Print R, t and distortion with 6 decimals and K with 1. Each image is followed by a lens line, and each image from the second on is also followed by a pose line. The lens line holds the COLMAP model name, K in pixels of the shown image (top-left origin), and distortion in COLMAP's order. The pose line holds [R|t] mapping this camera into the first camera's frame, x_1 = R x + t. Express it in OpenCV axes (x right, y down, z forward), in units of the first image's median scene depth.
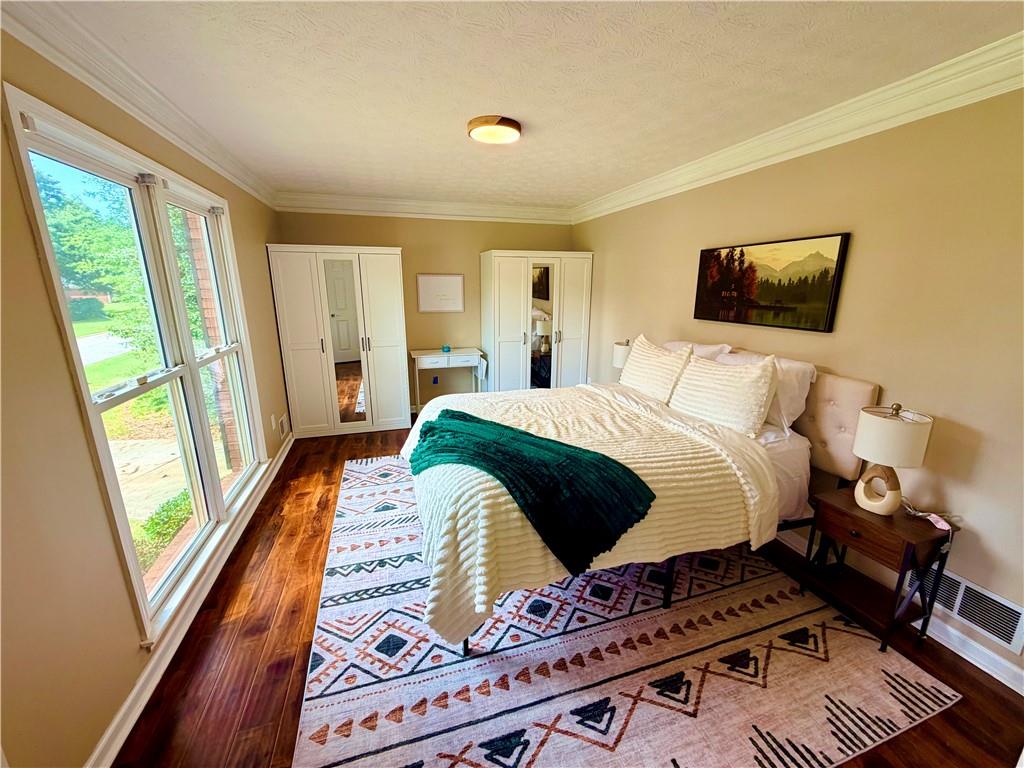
lens RADIAL K [[408.6, 0, 508.6], [0, 408.6, 385.1], [0, 0, 1]] dist [0.000765, -0.000070]
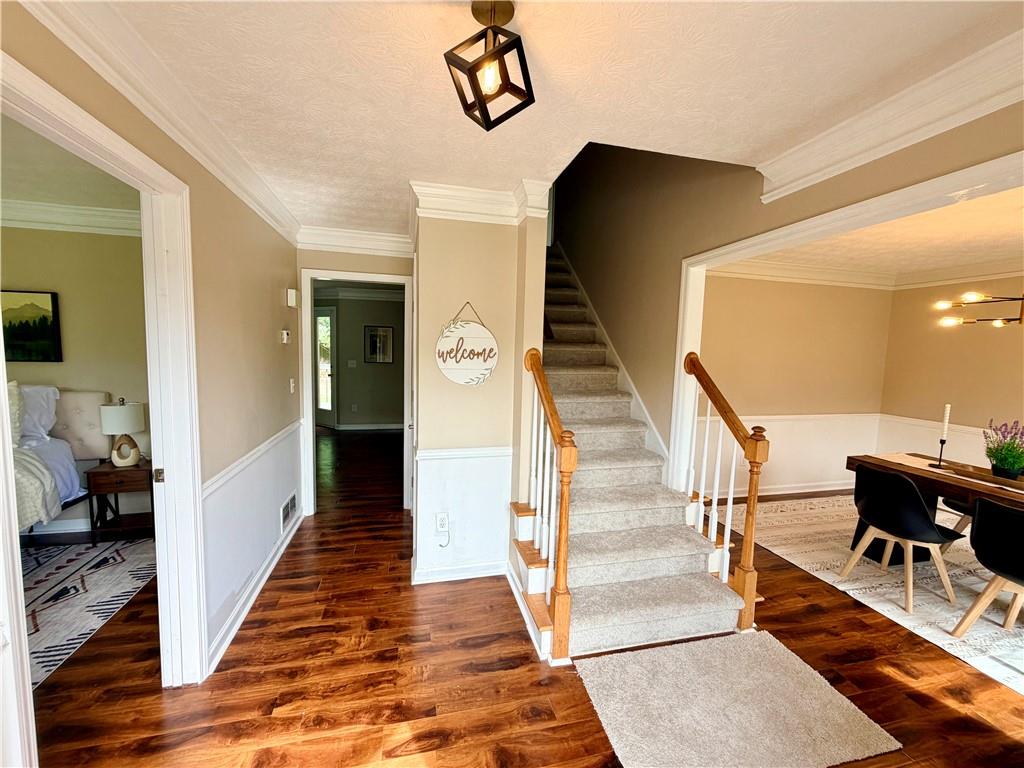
lens RADIAL K [[408.6, 0, 509.9], [0, 408.6, 385.8], [0, 0, 1]] dist [0.000765, -0.000070]
pose [[0.043843, -0.087183, 0.995227, -0.559120], [0.215133, 0.973638, 0.075814, 0.181279], [-0.975600, 0.210782, 0.061443, -0.577939]]
